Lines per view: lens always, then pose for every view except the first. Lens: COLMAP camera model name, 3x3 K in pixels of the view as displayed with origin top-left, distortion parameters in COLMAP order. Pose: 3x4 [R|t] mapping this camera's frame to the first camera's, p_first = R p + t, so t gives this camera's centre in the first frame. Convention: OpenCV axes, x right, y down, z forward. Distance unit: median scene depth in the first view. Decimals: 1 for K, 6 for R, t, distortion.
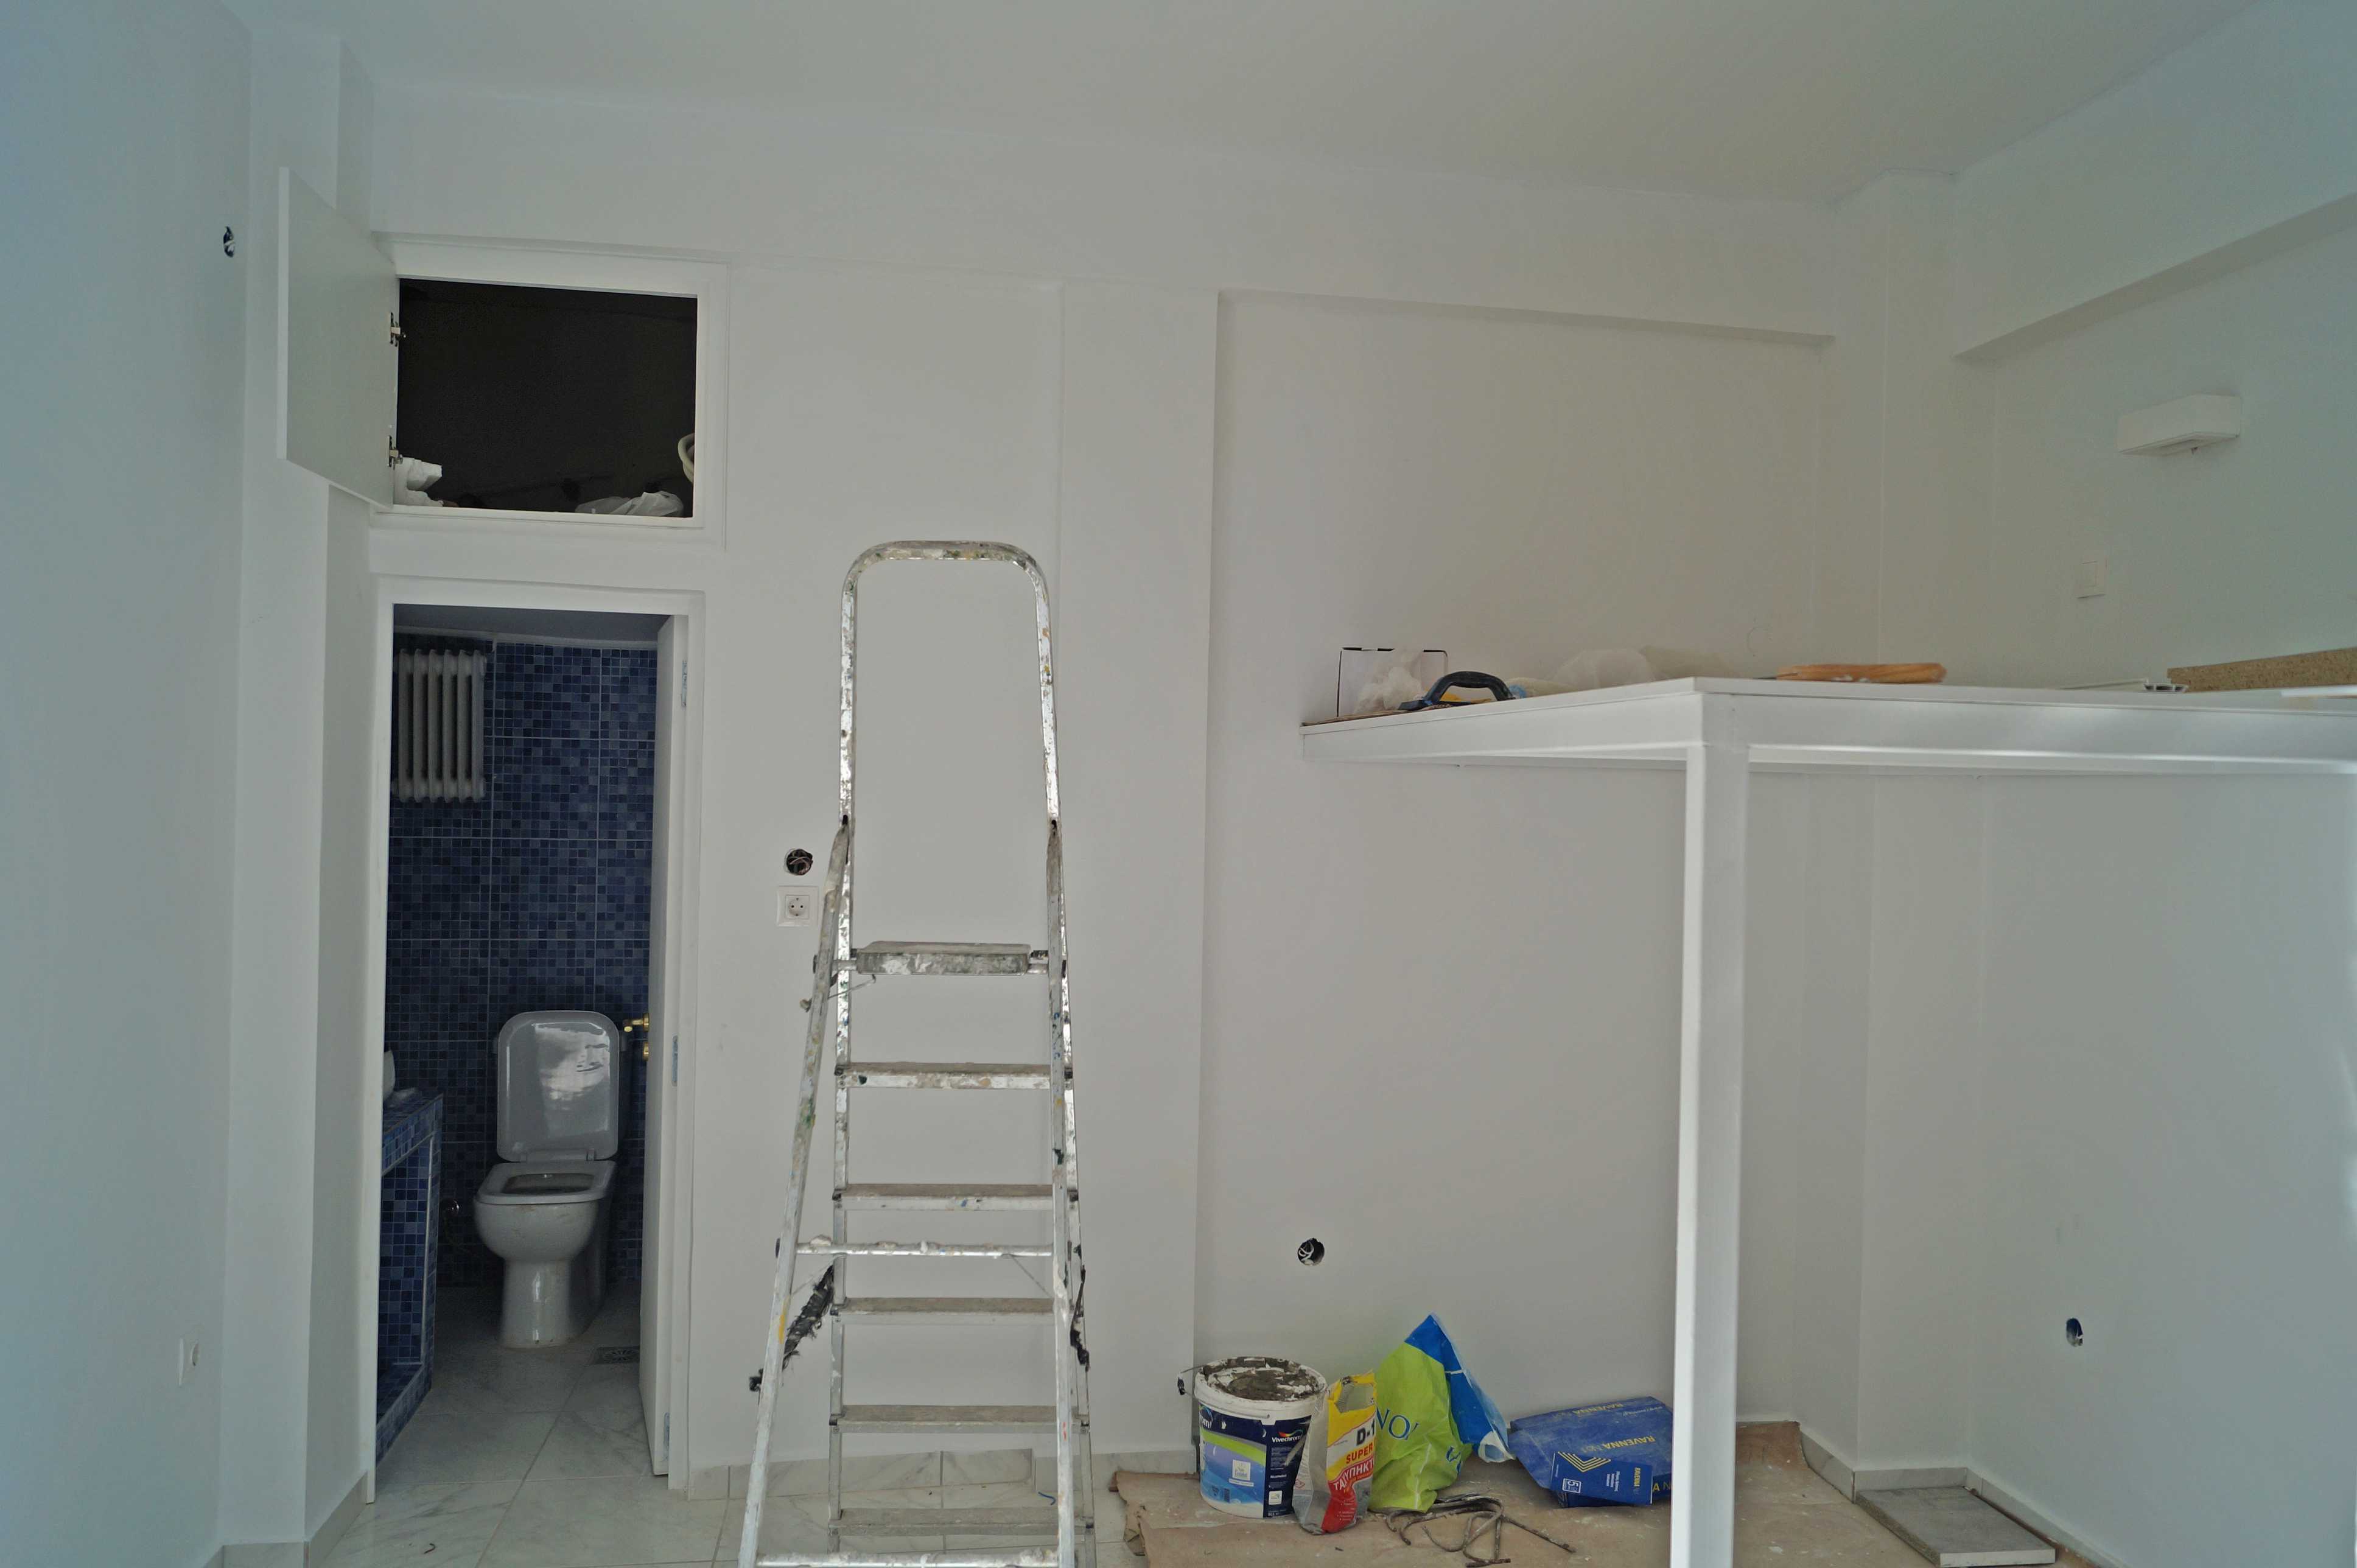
lens RADIAL K [[1860.6, 0, 1179.4], [0, 1860.6, 774.8], [0, 0, 1]] dist [-0.007985, 0.015585]
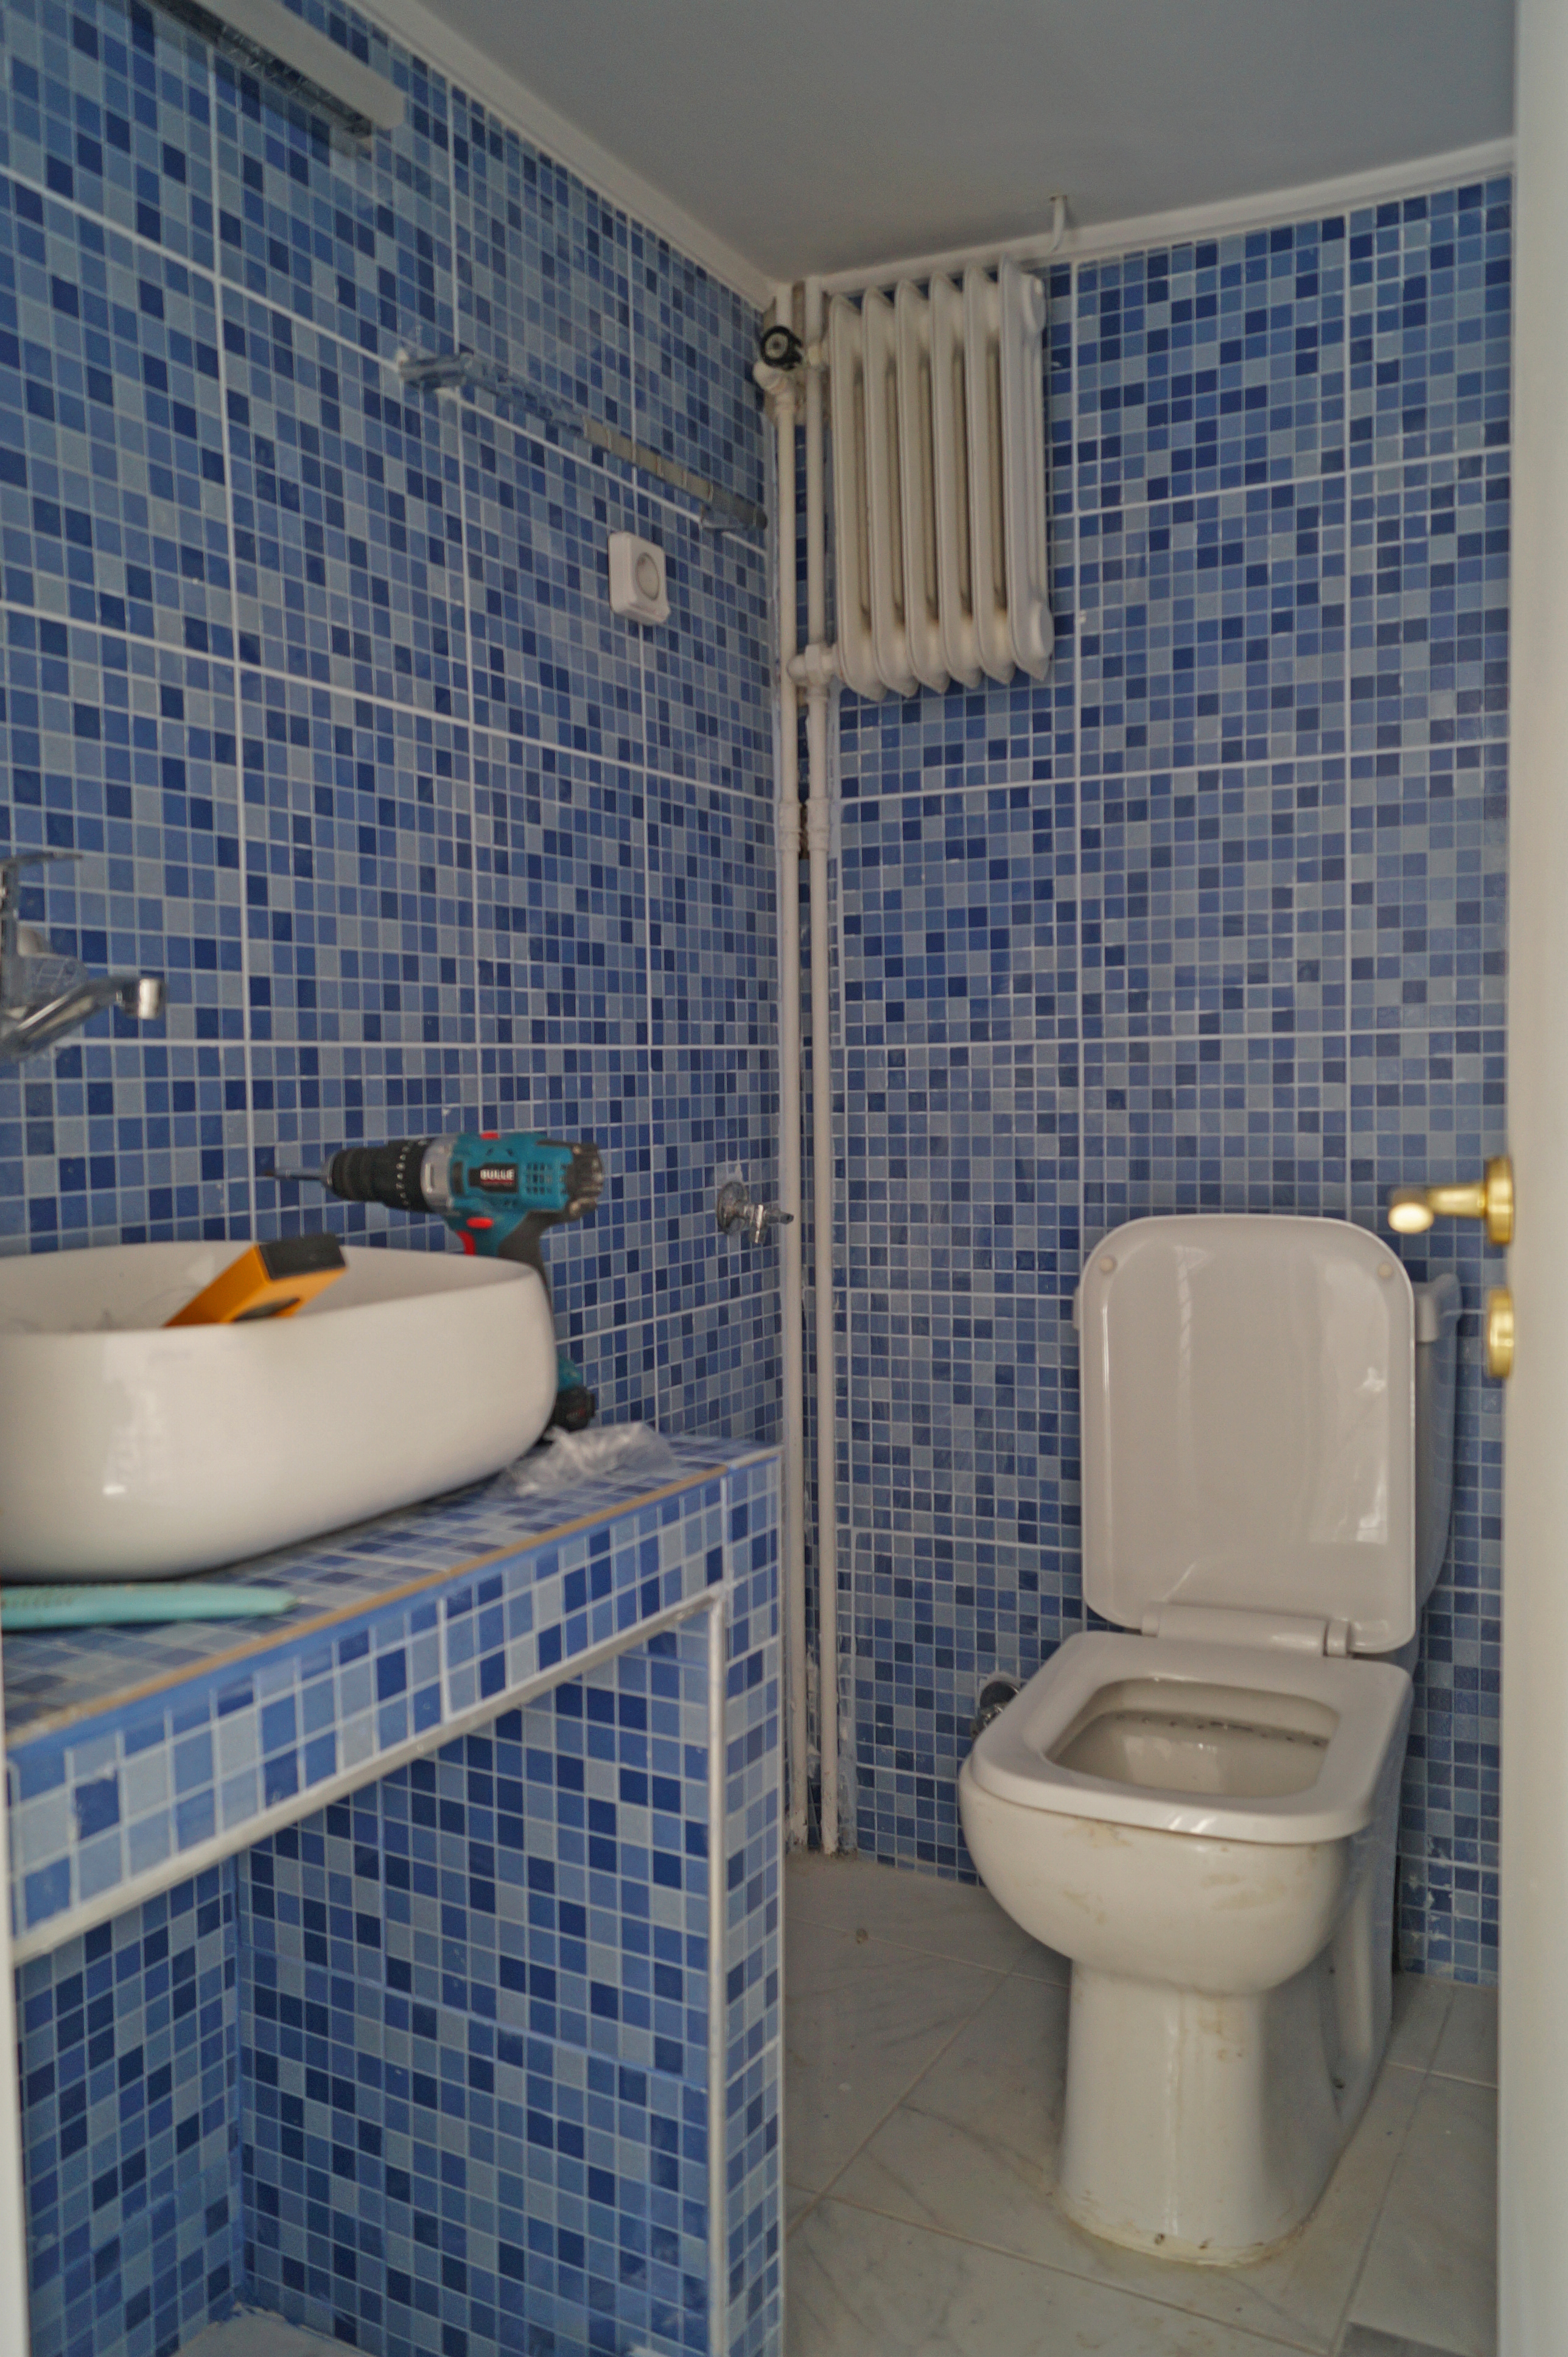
lens RADIAL K [[1860.6, 0, 776.1], [0, 1860.6, 1172.6], [0, 0, 1]] dist [-0.007985, 0.015585]
pose [[0.798875, -0.002422, -0.601492, -0.185852], [0.033469, 0.998622, 0.040432, 0.097839], [0.600565, -0.052431, 0.797855, 0.644581]]
